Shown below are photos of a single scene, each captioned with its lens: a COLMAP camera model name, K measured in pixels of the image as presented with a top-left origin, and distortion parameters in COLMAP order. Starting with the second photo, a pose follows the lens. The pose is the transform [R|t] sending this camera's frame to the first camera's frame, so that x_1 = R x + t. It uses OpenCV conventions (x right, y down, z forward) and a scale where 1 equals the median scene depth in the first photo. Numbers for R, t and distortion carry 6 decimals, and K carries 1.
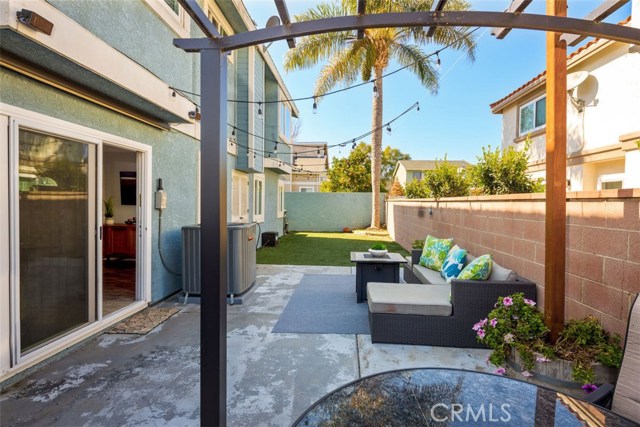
lens RADIAL K [[313.3, 0, 321.2], [0, 313.3, 205.5], [0, 0, 1]] dist [-0.000553, -0.000238]
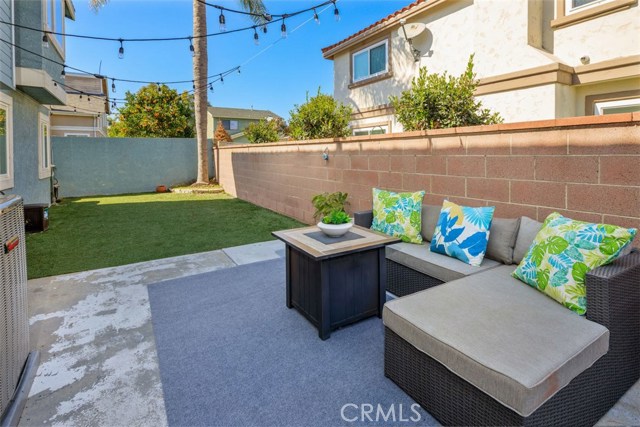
lens RADIAL K [[322.6, 0, 321.0], [0, 322.6, 153.4], [0, 0, 1]] dist [-0.000854, -0.000516]
pose [[0.815118, -0.019540, 0.578965, -0.059148], [0.025541, 0.999671, -0.002220, 0.007532], [-0.578732, 0.016597, 0.815349, 0.203050]]
